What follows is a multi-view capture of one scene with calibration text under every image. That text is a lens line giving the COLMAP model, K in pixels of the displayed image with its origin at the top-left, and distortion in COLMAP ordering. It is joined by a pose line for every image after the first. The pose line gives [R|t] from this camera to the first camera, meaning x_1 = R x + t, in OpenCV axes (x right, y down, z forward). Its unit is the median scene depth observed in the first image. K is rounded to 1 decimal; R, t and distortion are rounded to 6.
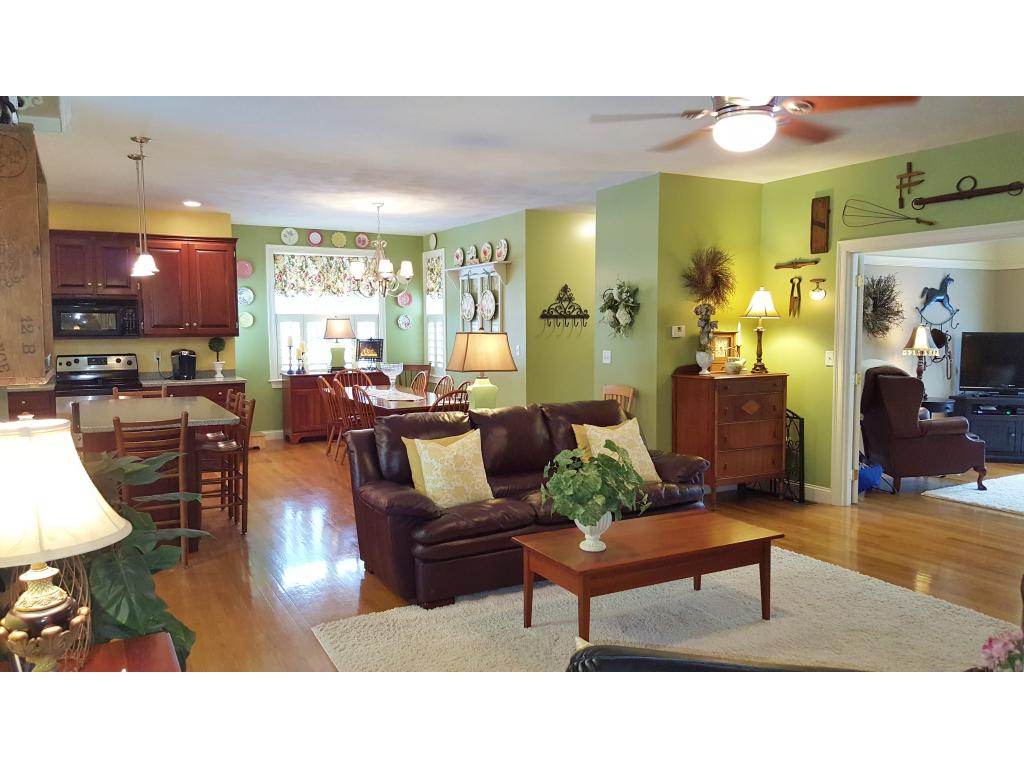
lens RADIAL K [[742.7, 0, 508.5], [0, 742.7, 369.1], [0, 0, 1]] dist [0.099343, -0.130347]
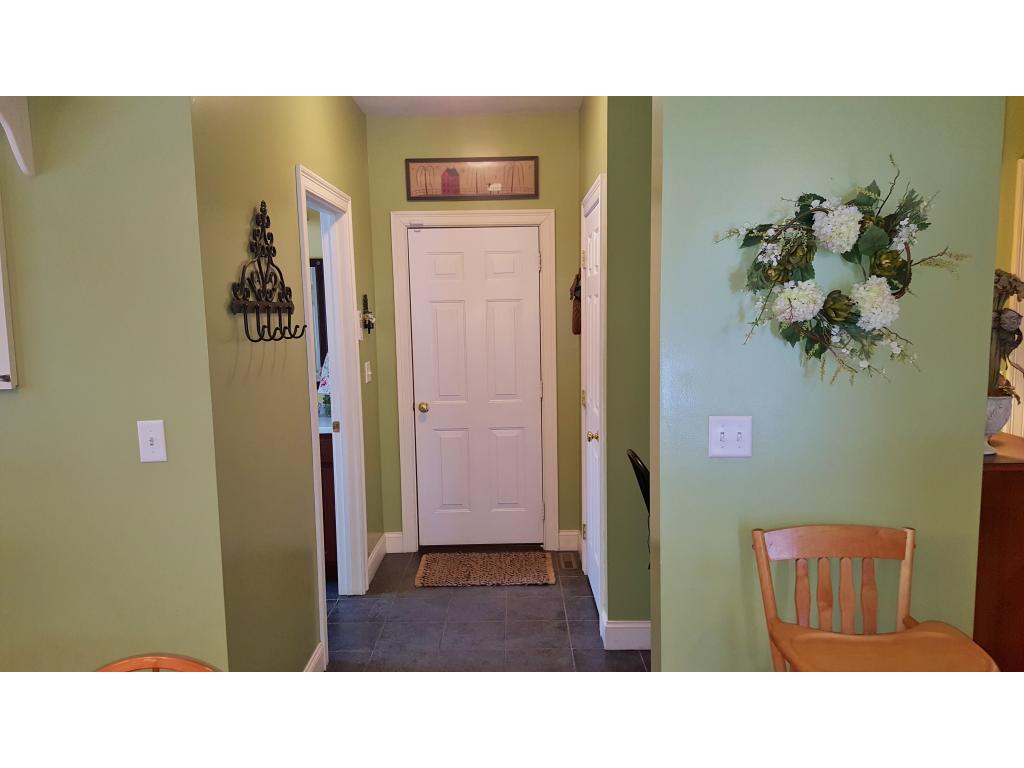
lens RADIAL K [[742.9, 0, 492.5], [0, 742.9, 382.9], [0, 0, 1]] dist [0.120660, -0.219350]
pose [[0.513551, -0.087974, 0.853537, -0.126339], [0.070985, 0.995676, 0.059915, -0.045249], [-0.855118, 0.029819, 0.517575, 0.668533]]
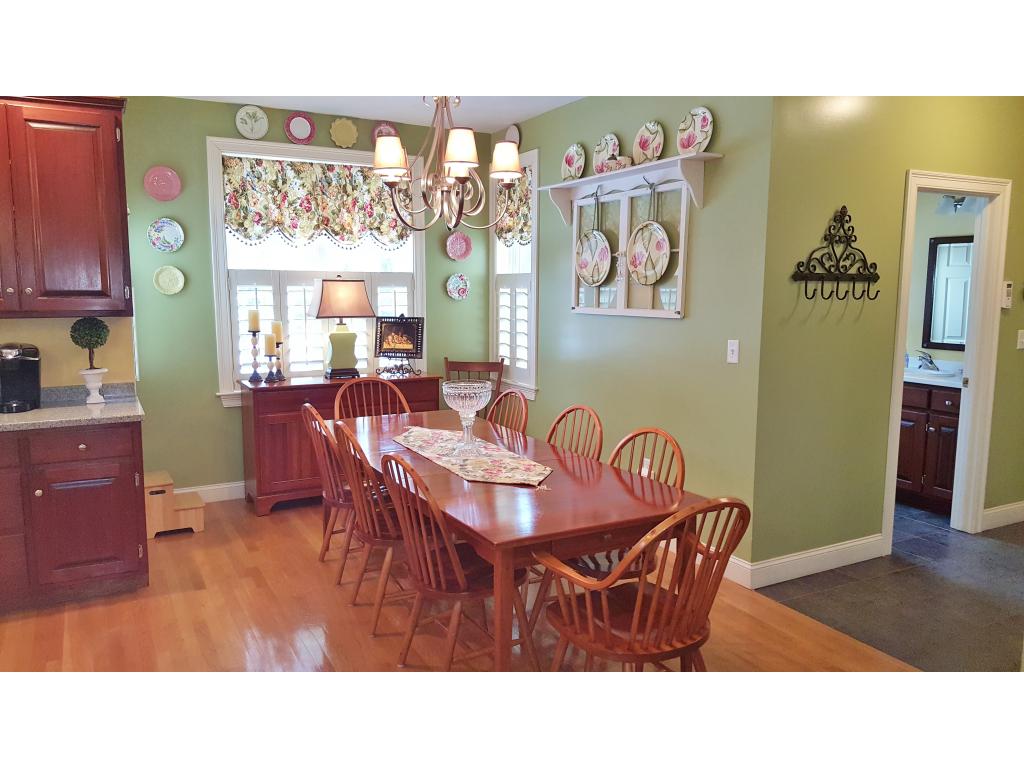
lens RADIAL K [[742.9, 0, 492.5], [0, 742.9, 382.9], [0, 0, 1]] dist [0.120660, -0.219350]
pose [[0.999688, 0.011222, -0.022317, -0.109036], [-0.009711, 0.997726, 0.066697, -0.030714], [0.023015, -0.066459, 0.997524, 0.465601]]
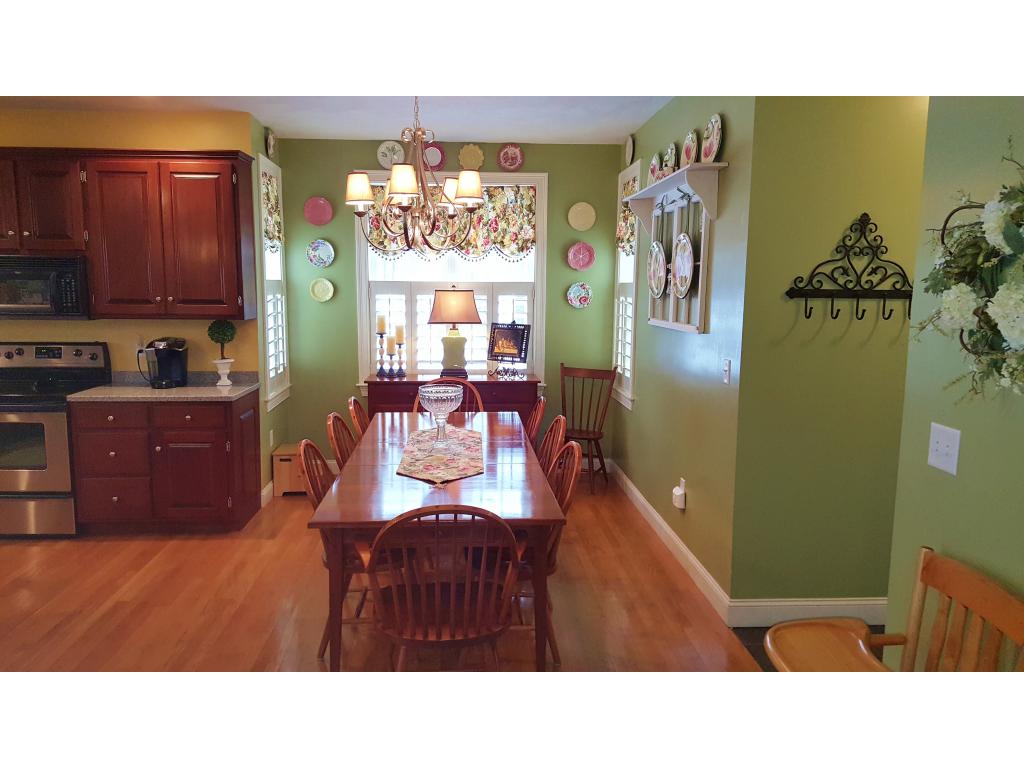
lens RADIAL K [[742.9, 0, 492.5], [0, 742.9, 382.9], [0, 0, 1]] dist [0.120660, -0.219350]
pose [[0.891964, 0.070329, -0.446602, 0.075620], [-0.039660, 0.996190, 0.077667, -0.041158], [0.450363, -0.051564, 0.891355, 0.480043]]
